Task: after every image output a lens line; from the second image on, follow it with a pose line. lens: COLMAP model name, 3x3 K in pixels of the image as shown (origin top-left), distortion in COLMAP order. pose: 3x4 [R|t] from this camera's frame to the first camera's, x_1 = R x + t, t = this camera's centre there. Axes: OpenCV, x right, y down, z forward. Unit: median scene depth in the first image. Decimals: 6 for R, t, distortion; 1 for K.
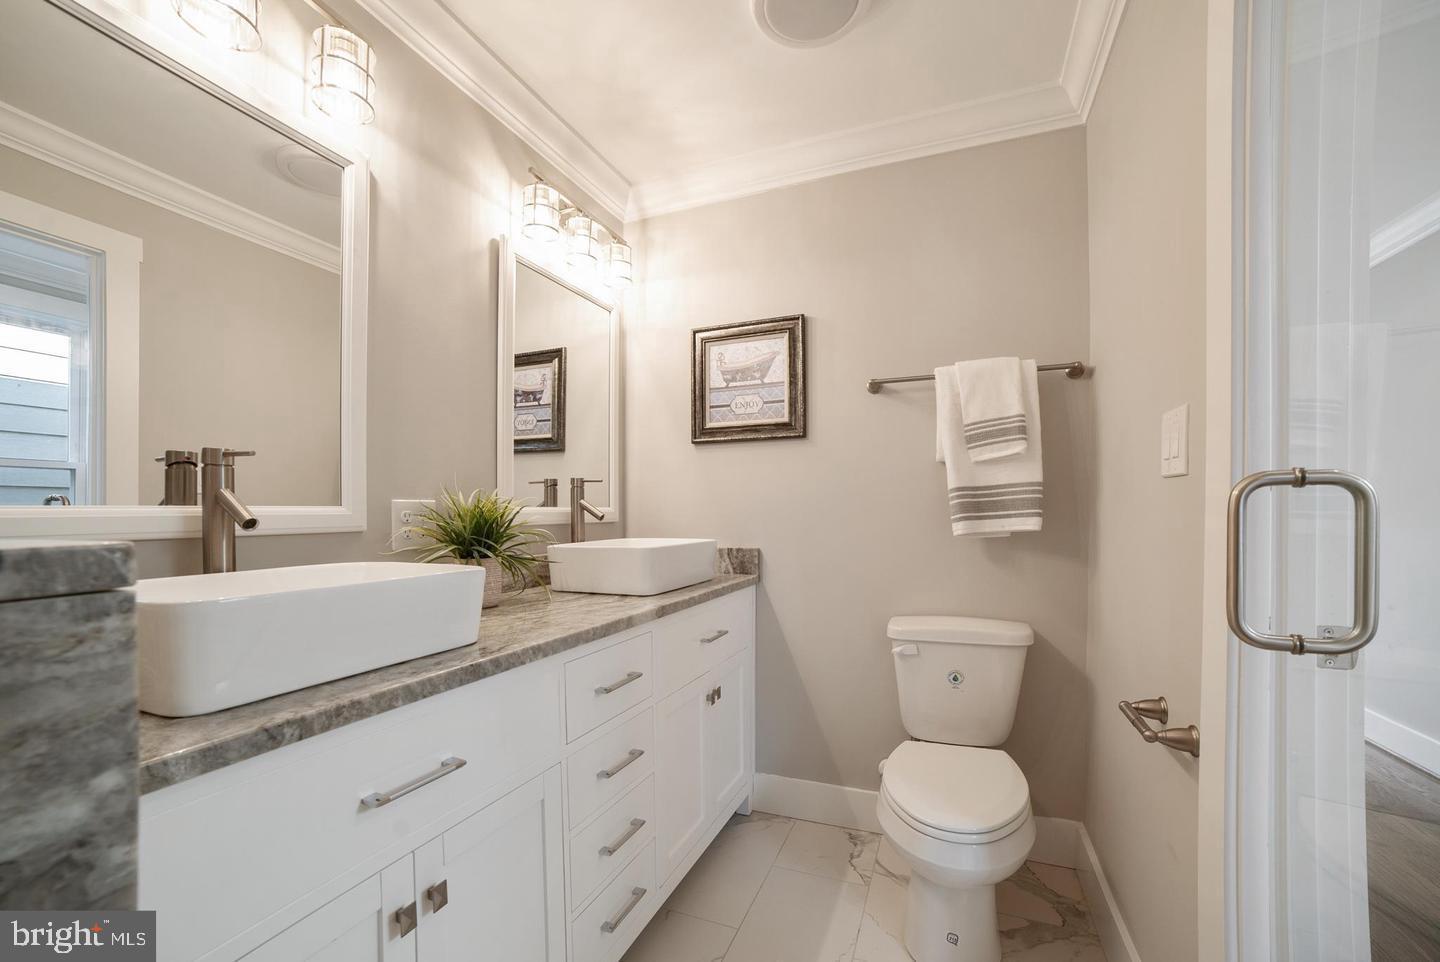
lens RADIAL K [[593.5, 0, 719.7], [0, 593.5, 508.3], [0, 0, 1]] dist [-0.033222, 0.000228]
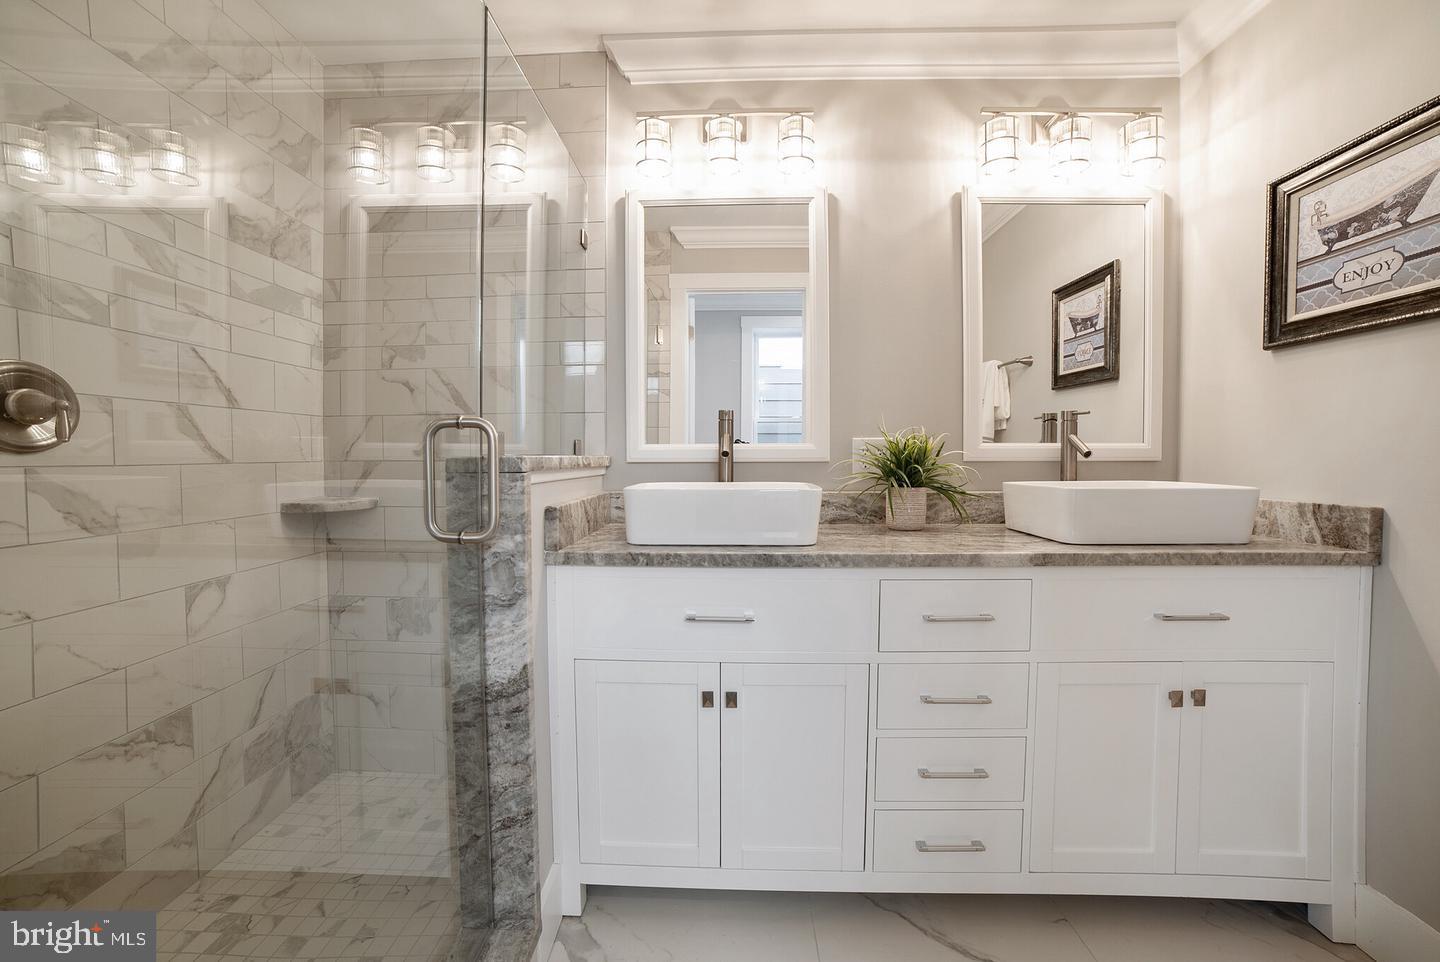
lens RADIAL K [[599.6, 0, 715.1], [0, 599.6, 461.1], [0, 0, 1]] dist [-0.095054, 0.041153]
pose [[0.348184, 0.014393, -0.937316, 0.363261], [0.001440, 0.999873, 0.015888, 0.009709], [0.937425, -0.006882, 0.348119, 0.168888]]
